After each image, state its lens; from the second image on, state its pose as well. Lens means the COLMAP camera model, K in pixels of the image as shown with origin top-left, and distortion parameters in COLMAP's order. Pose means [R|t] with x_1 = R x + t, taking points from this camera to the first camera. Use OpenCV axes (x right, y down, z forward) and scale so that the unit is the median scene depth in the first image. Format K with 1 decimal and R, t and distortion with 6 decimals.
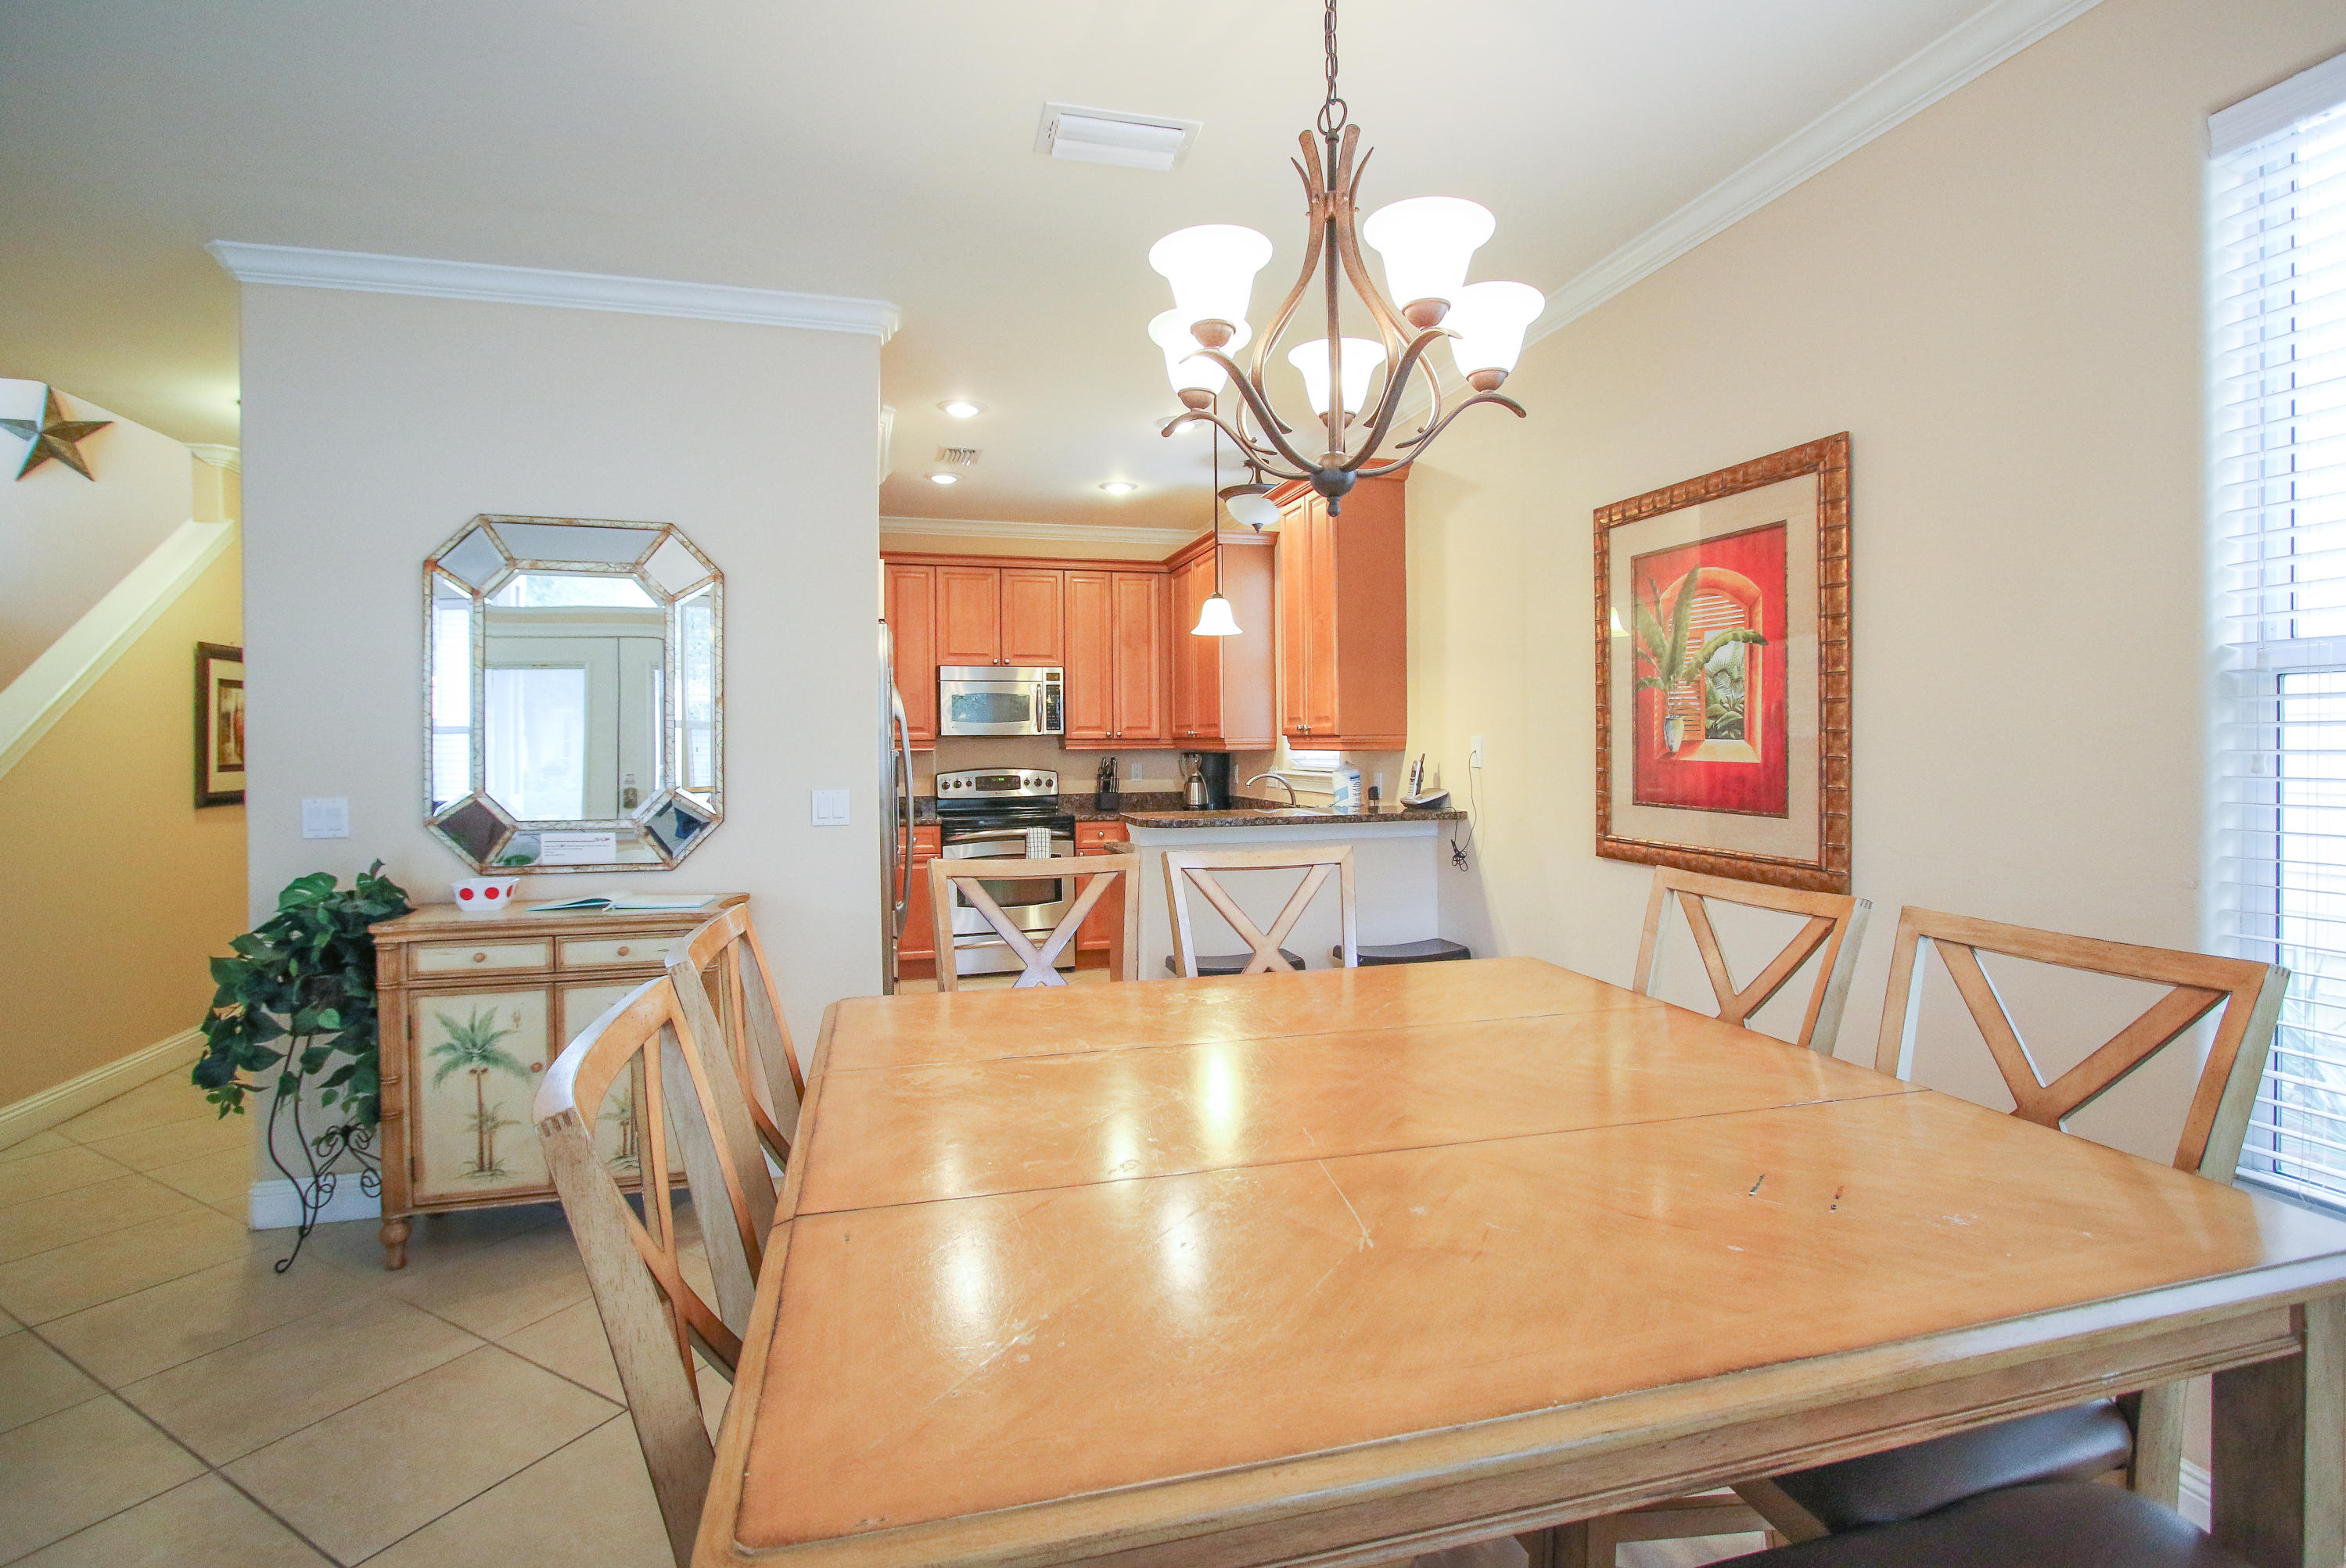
lens RADIAL K [[1091.6, 0, 1182.0], [0, 1091.6, 754.1], [0, 0, 1]] dist [-0.018716, 0.002974]
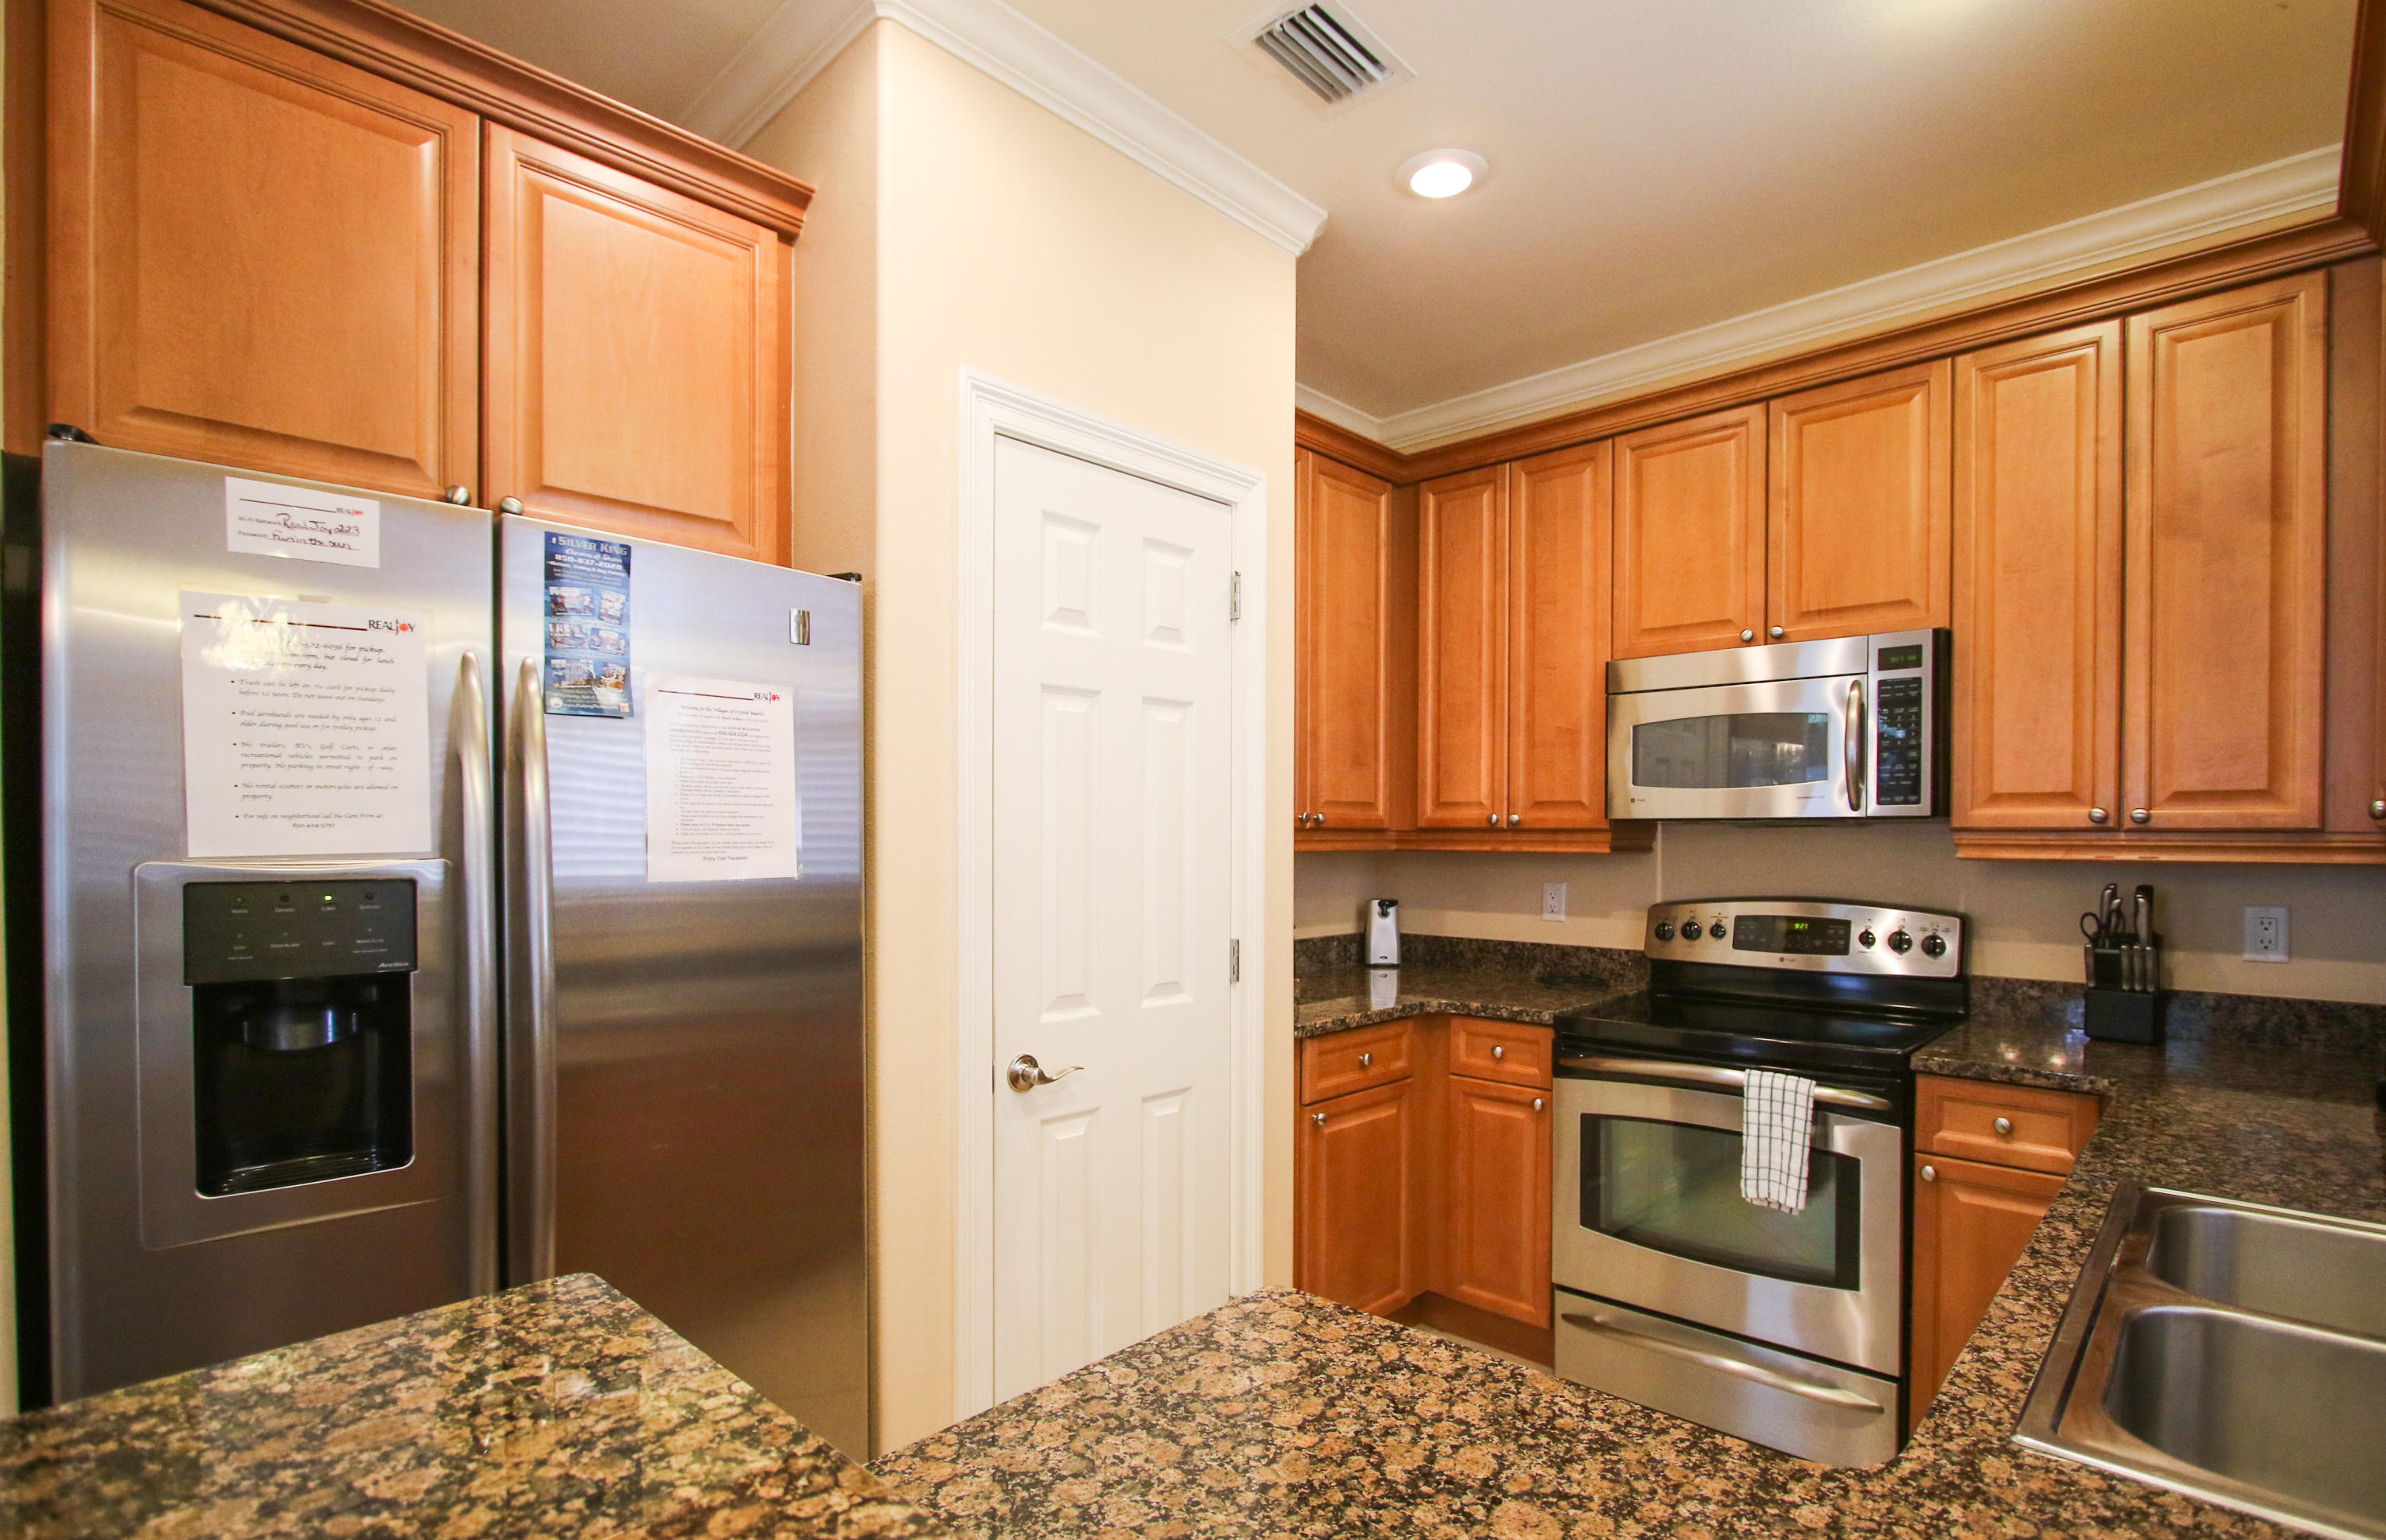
lens RADIAL K [[1137.5, 0, 1257.0], [0, 1137.5, 843.6], [0, 0, 1]] dist [0.003850, 0.000486]
pose [[0.536659, 0.014876, -0.843668, 0.187037], [-0.016943, 0.999833, 0.006852, -0.016835], [0.843629, 0.010617, 0.536821, 1.319126]]
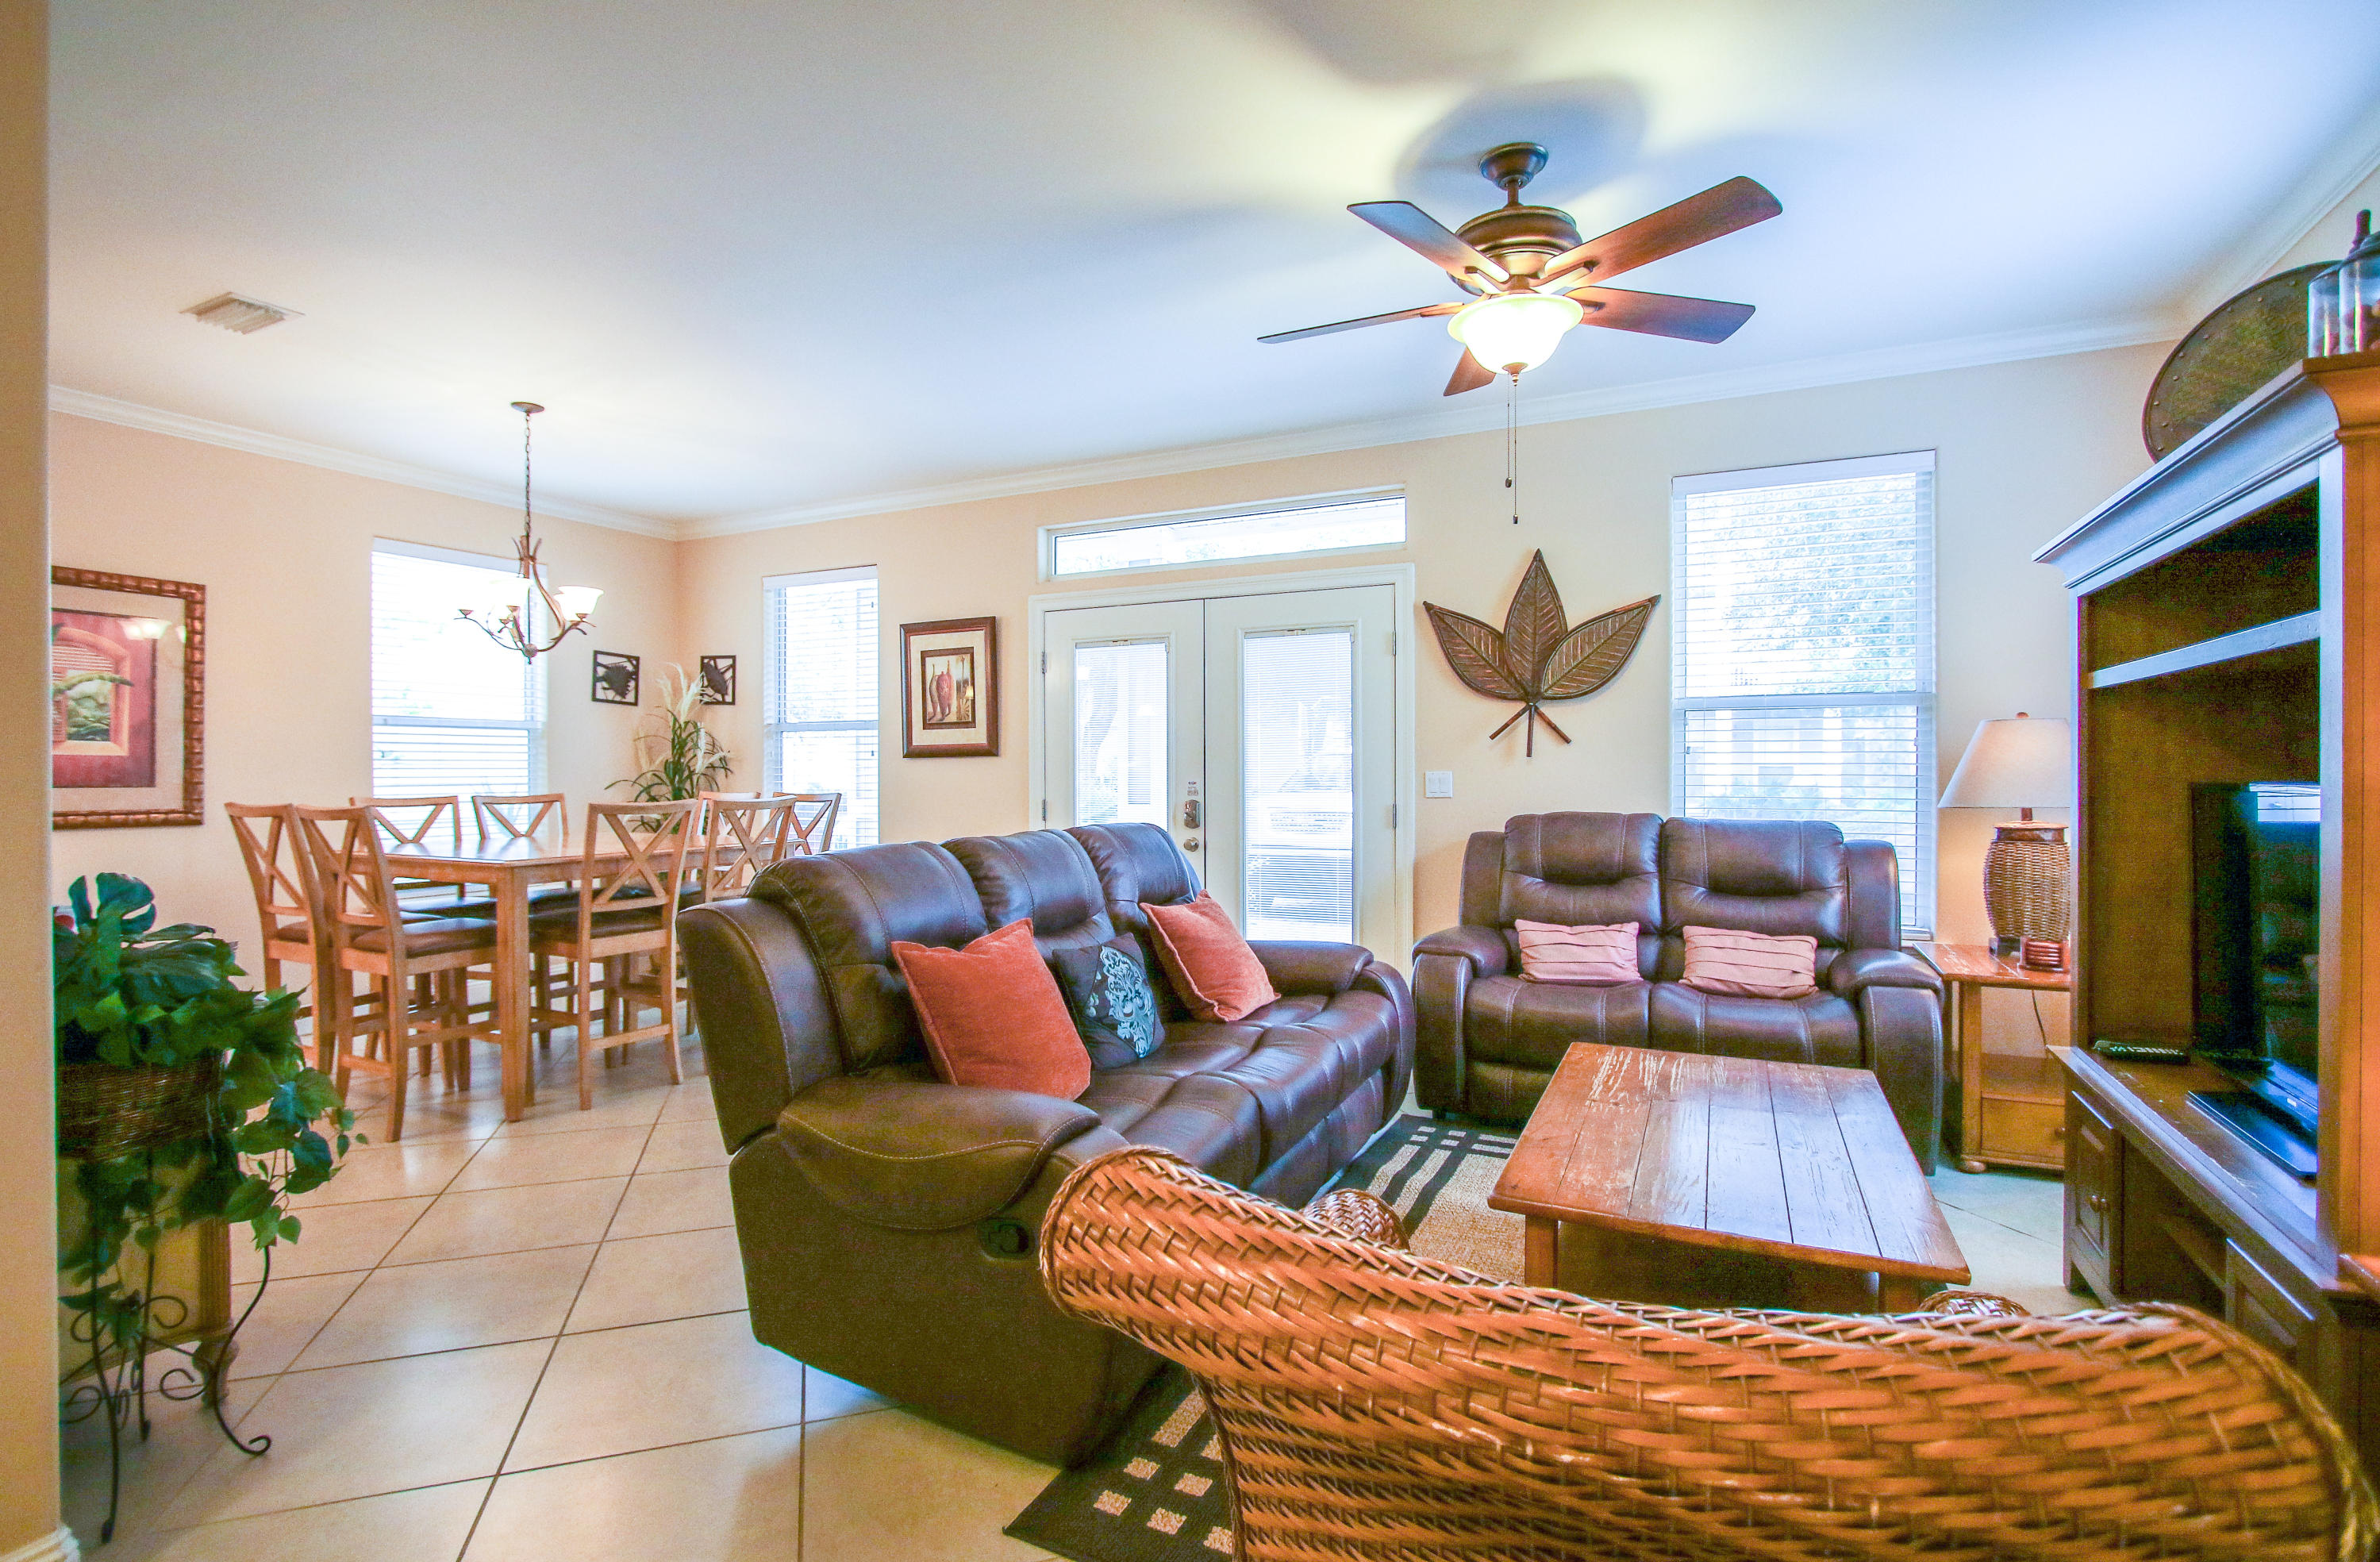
lens RADIAL K [[1107.7, 0, 1215.1], [0, 1107.7, 779.1], [0, 0, 1]] dist [-0.018716, 0.002974]
pose [[-0.756466, 0.003135, 0.654026, -1.626564], [0.014190, 0.999832, 0.011619, 0.042992], [-0.653879, 0.018070, -0.756383, 1.032268]]
